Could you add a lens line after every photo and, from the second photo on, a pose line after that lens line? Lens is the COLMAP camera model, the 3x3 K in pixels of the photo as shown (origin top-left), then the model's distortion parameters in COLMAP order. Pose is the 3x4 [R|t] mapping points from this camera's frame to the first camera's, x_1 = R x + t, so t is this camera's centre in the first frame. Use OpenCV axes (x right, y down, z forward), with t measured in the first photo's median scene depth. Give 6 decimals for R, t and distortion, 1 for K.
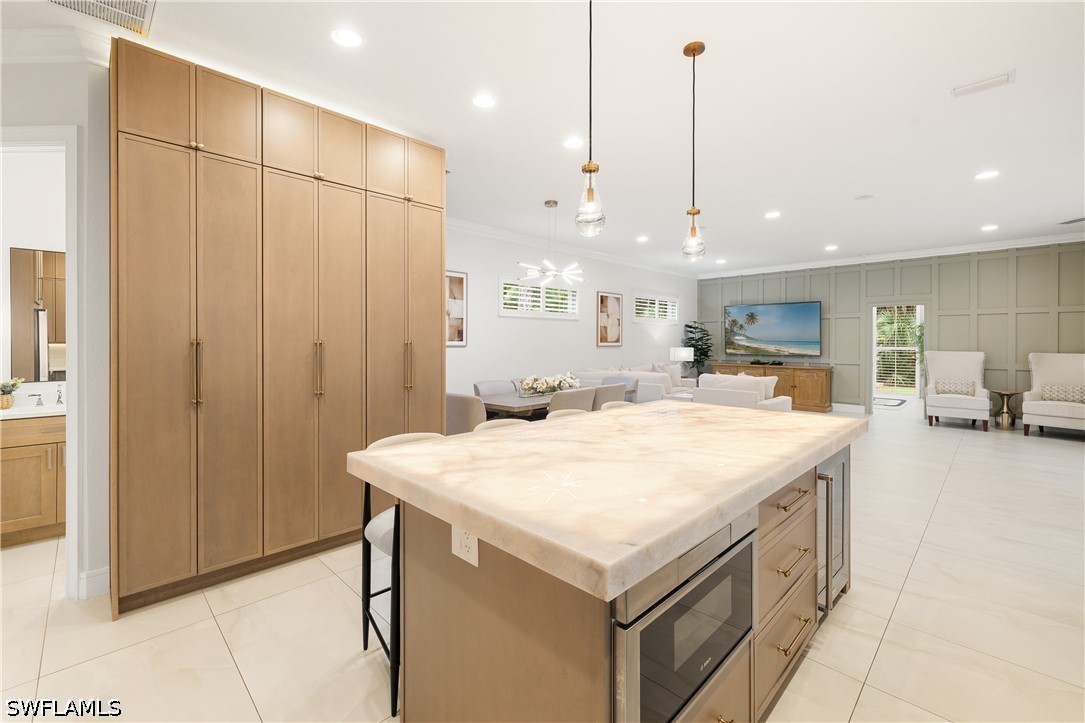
lens RADIAL K [[457.2, 0, 531.9], [0, 457.2, 345.8], [0, 0, 1]] dist [0.001468, 0.000368]
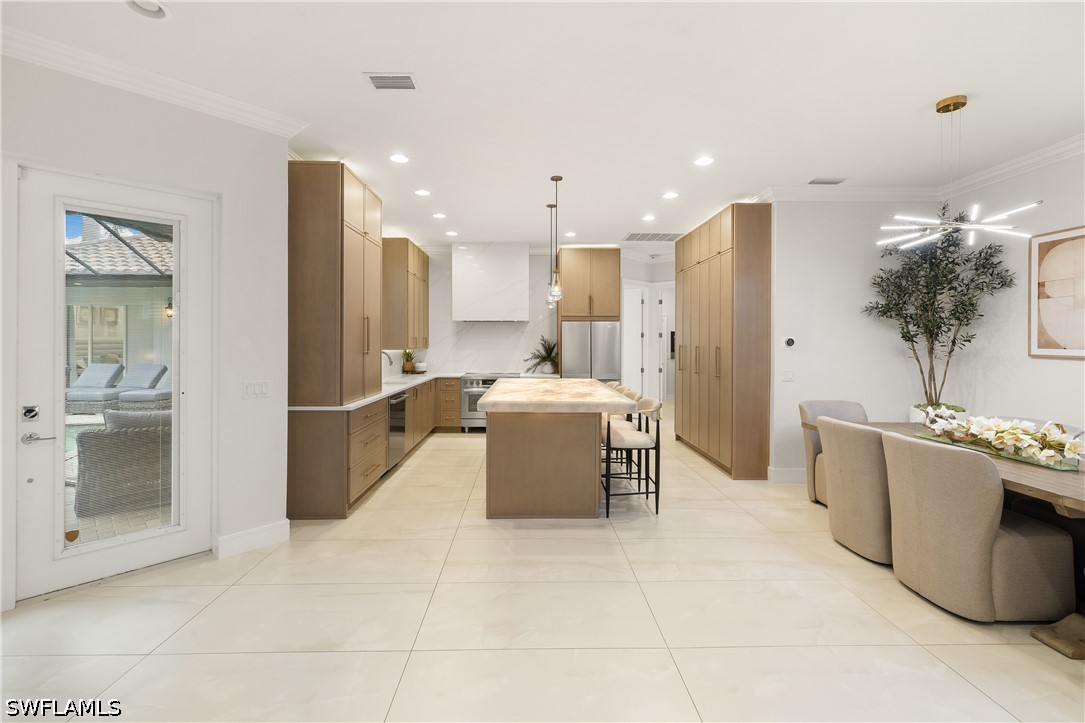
lens RADIAL K [[457.2, 0, 540.9], [0, 457.2, 342.5], [0, 0, 1]] dist [0.001468, 0.000368]
pose [[-0.675710, -0.002229, -0.737164, 0.505483], [-0.011658, 0.999903, 0.007663, -0.011172], [0.737075, 0.013771, -0.675670, 0.643979]]
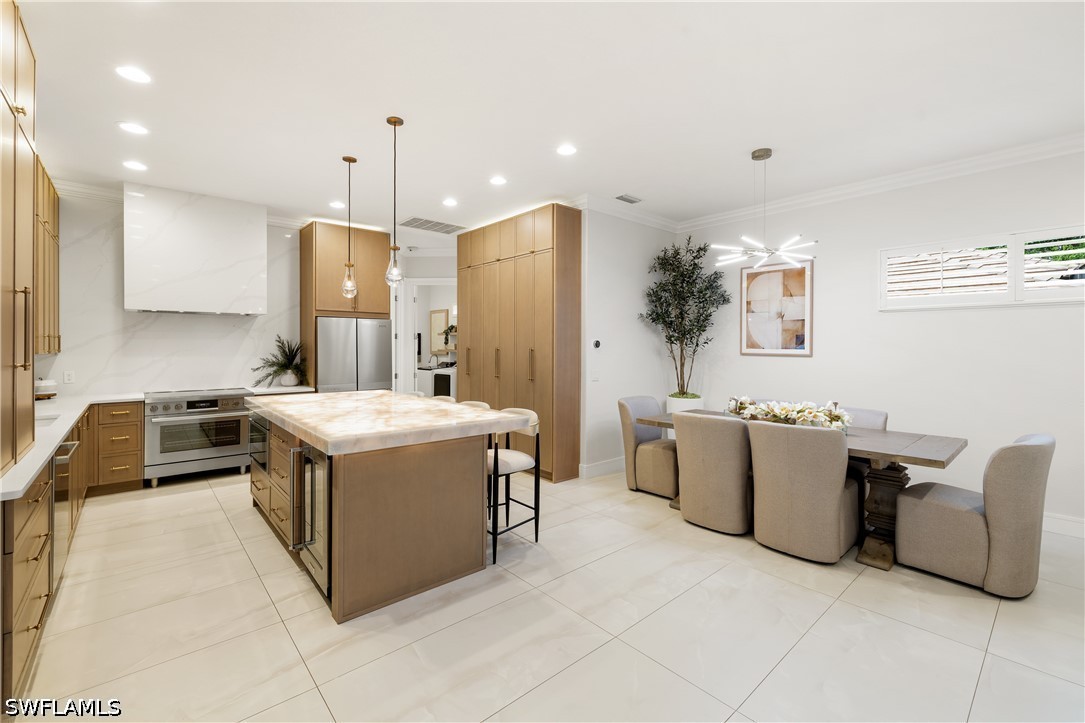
lens RADIAL K [[457.2, 0, 536.5], [0, 457.2, 346.2], [0, 0, 1]] dist [0.001468, 0.000368]
pose [[-0.053672, 0.000962, -0.998558, 0.486051], [-0.012913, 0.999915, 0.001657, -0.007936], [0.998475, 0.012984, -0.053655, 0.442222]]
